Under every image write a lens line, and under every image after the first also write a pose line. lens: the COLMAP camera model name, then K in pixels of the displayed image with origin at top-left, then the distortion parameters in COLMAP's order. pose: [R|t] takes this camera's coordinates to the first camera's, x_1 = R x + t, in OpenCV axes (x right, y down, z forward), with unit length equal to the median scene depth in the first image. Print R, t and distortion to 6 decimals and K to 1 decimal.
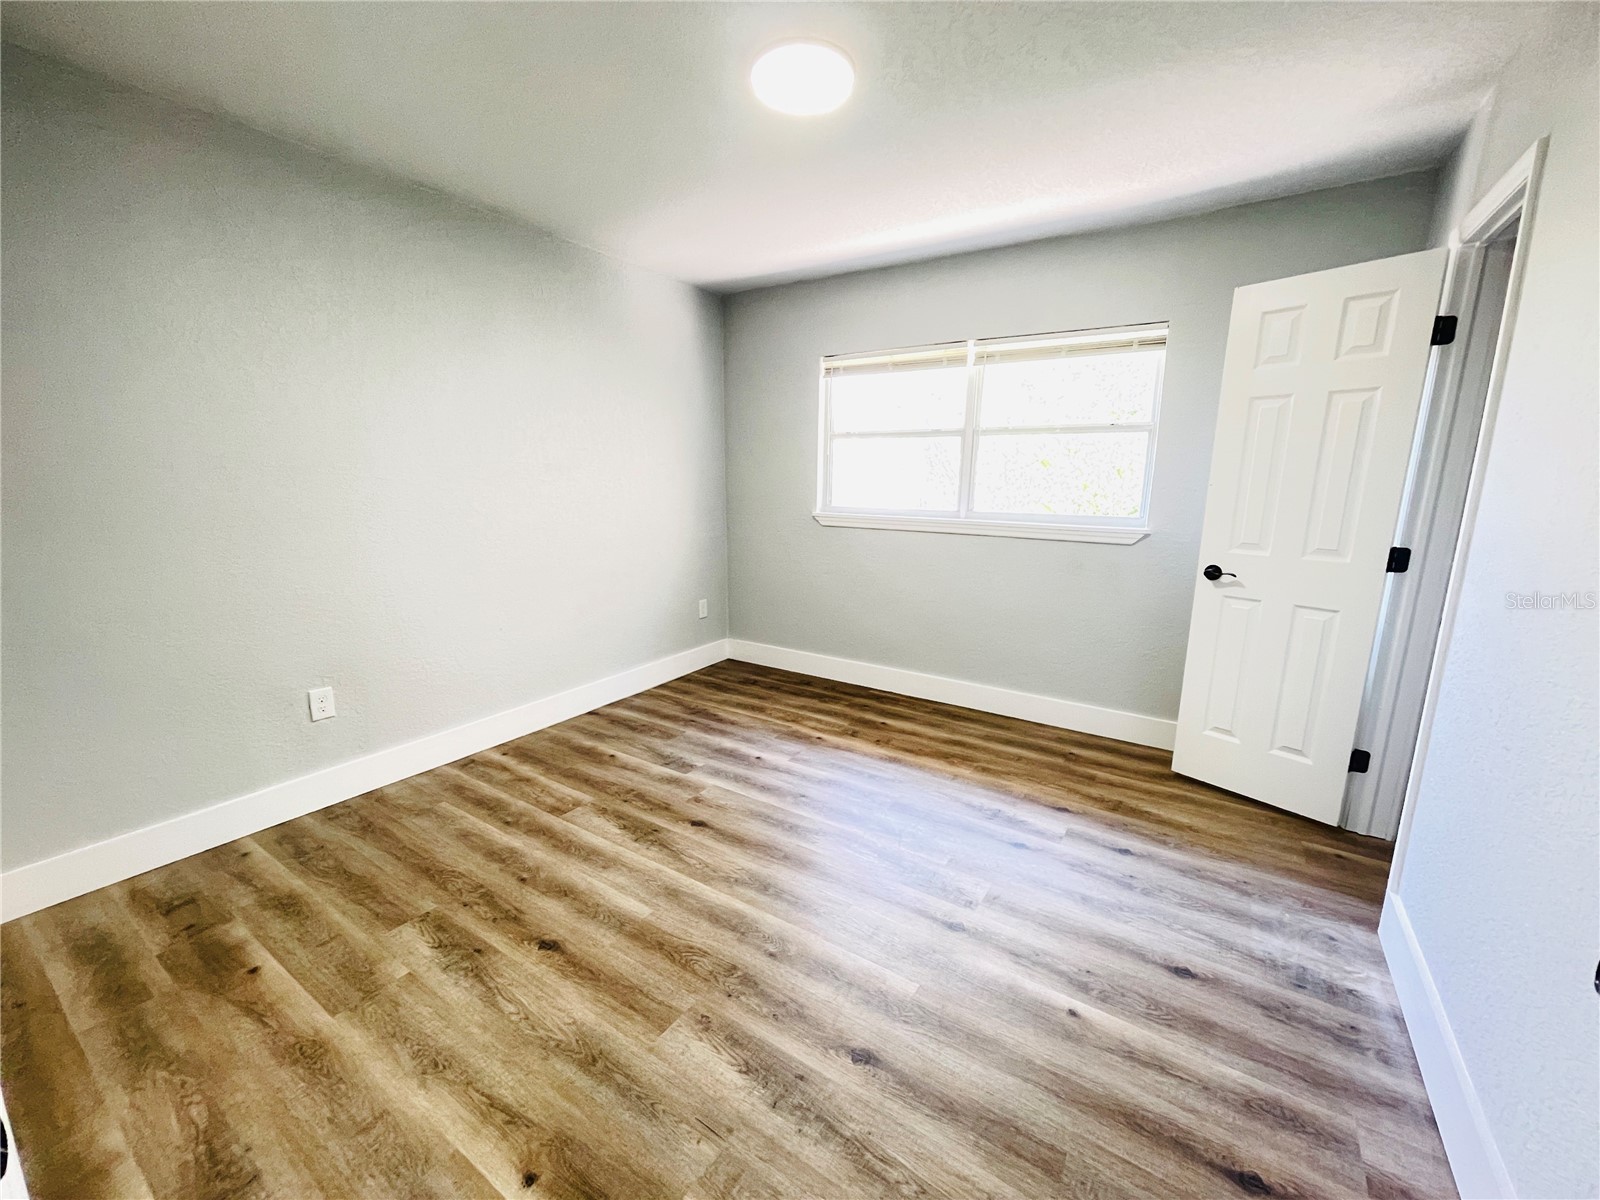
lens RADIAL K [[649.2, 0, 799.6], [0, 649.2, 605.3], [0, 0, 1]] dist [-0.001982, 0.000787]
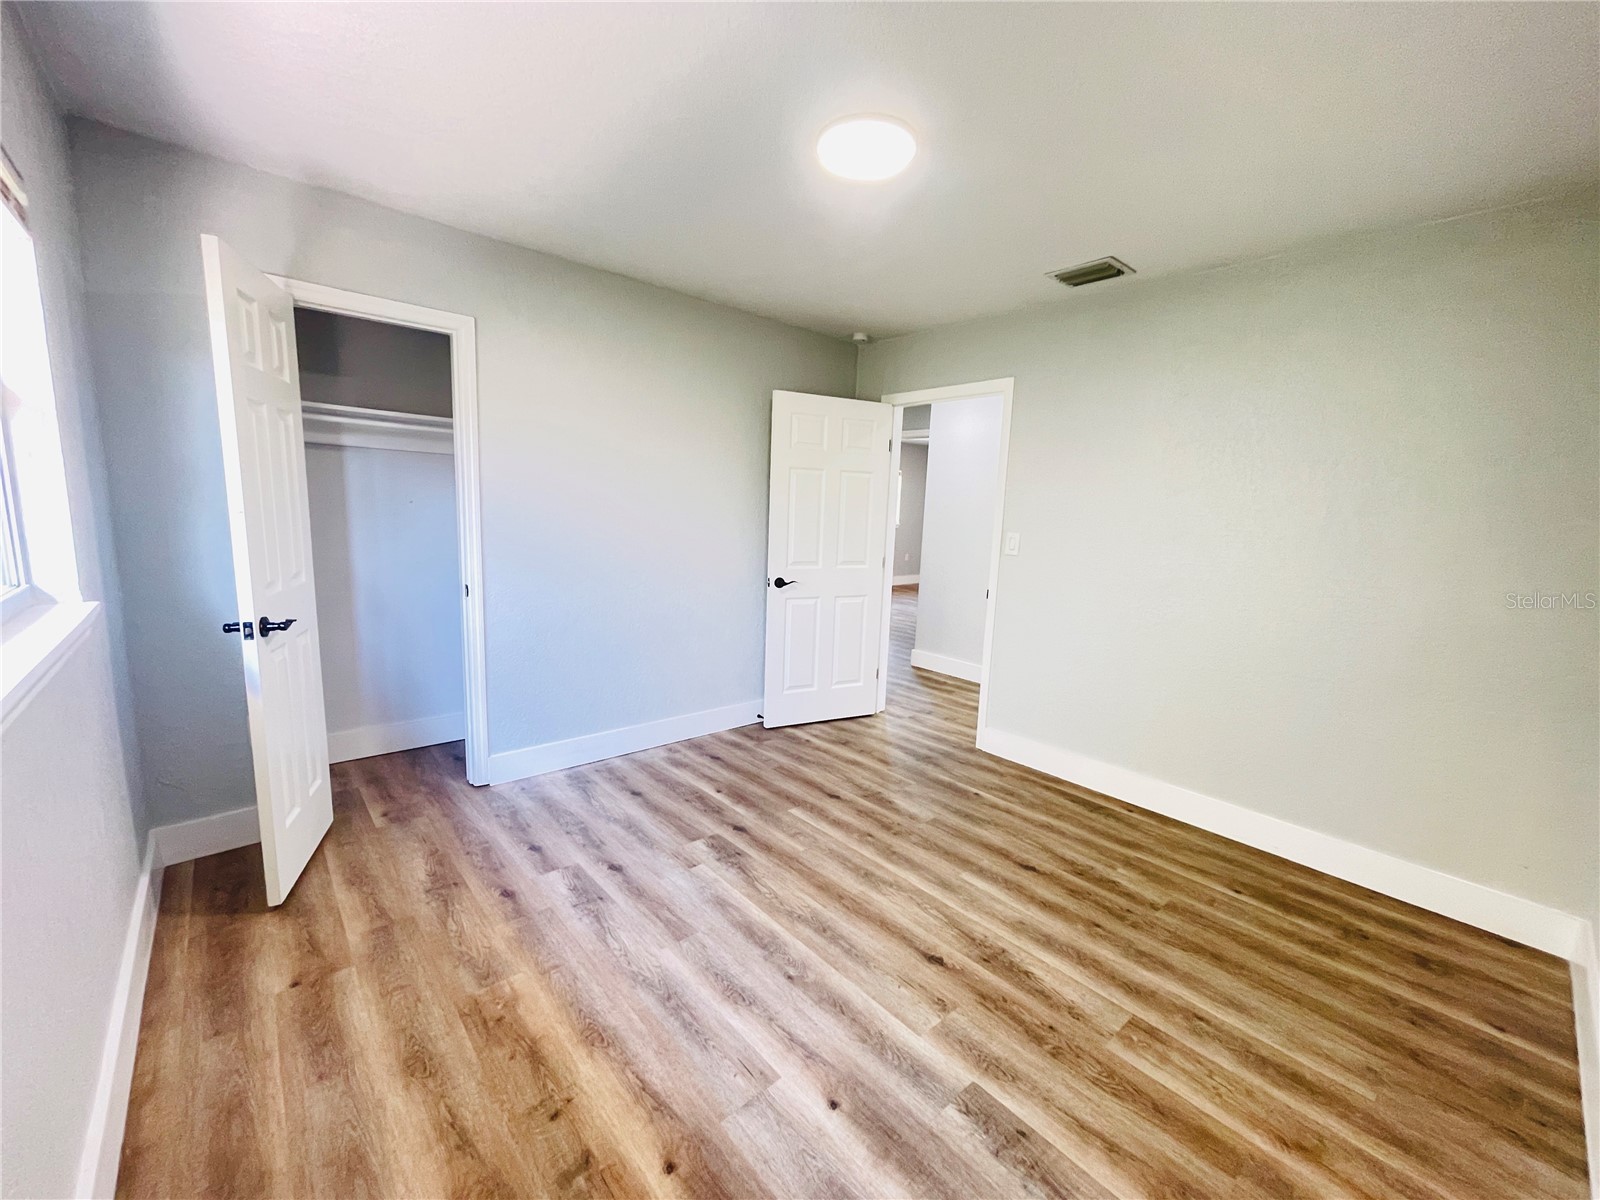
lens RADIAL K [[649.2, 0, 799.6], [0, 649.2, 605.3], [0, 0, 1]] dist [-0.001982, 0.000787]
pose [[-0.964246, -0.085581, 0.250810, -0.165667], [0.005367, 0.939920, 0.341353, -0.368796], [-0.264954, 0.330494, -0.905855, 1.697601]]
